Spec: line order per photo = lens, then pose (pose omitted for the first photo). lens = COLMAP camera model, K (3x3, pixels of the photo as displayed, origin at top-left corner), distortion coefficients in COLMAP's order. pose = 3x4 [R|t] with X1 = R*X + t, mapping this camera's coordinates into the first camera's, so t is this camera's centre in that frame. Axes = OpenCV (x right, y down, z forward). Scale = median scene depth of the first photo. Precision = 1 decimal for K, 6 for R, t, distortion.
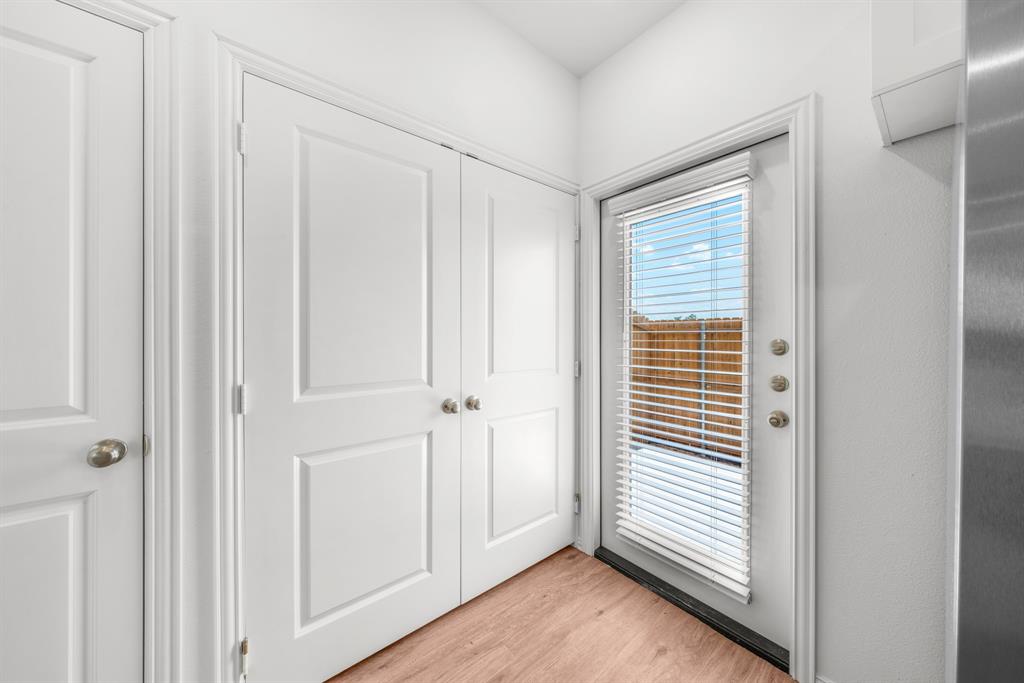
lens RADIAL K [[349.6, 0, 512.6], [0, 349.6, 338.1], [0, 0, 1]] dist [0.000868, 0.000283]
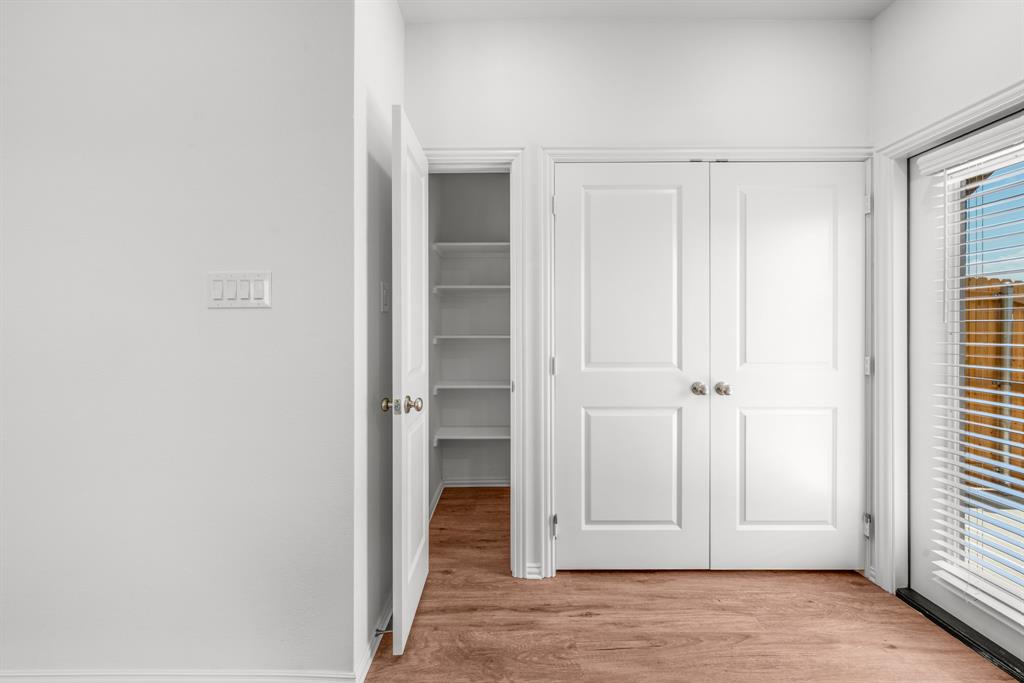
lens RADIAL K [[357.3, 0, 509.7], [0, 357.3, 326.7], [0, 0, 1]] dist [-0.000931, -0.000063]
pose [[0.775151, 0.000249, -0.631776, 0.080090], [-0.001118, 0.999999, -0.000977, -0.004813], [0.631775, 0.001464, 0.775150, -0.297309]]
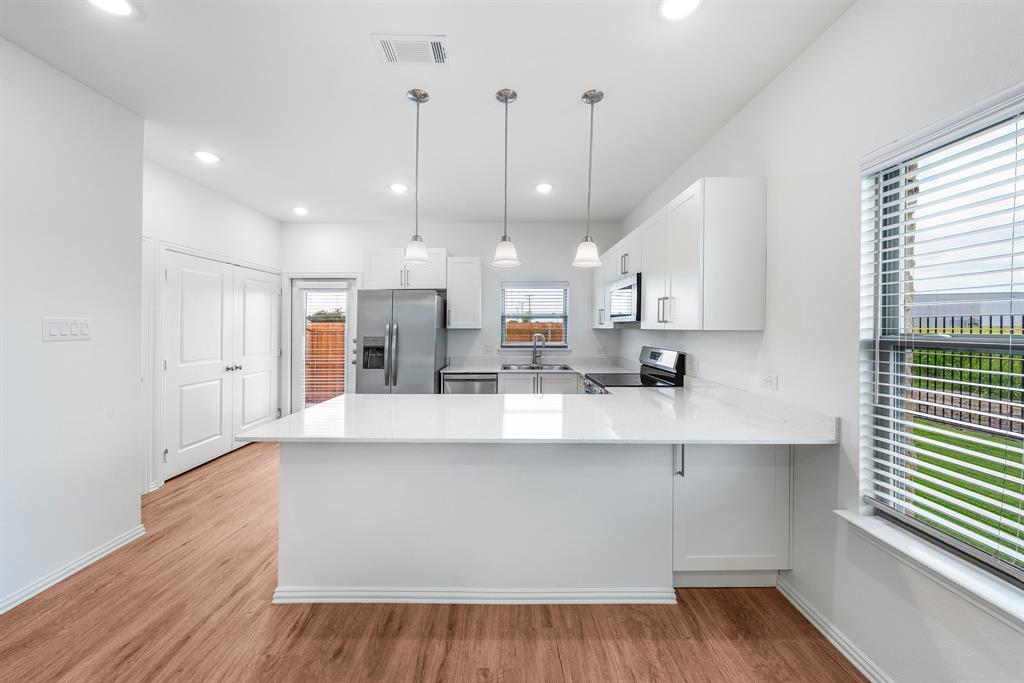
lens RADIAL K [[357.3, 0, 509.7], [0, 357.3, 326.7], [0, 0, 1]] dist [-0.000931, -0.000063]
pose [[0.629855, 0.001305, 0.776712, -0.917473], [0.001231, 0.999996, -0.002678, -0.093016], [-0.776712, 0.002643, 0.629851, -2.190192]]
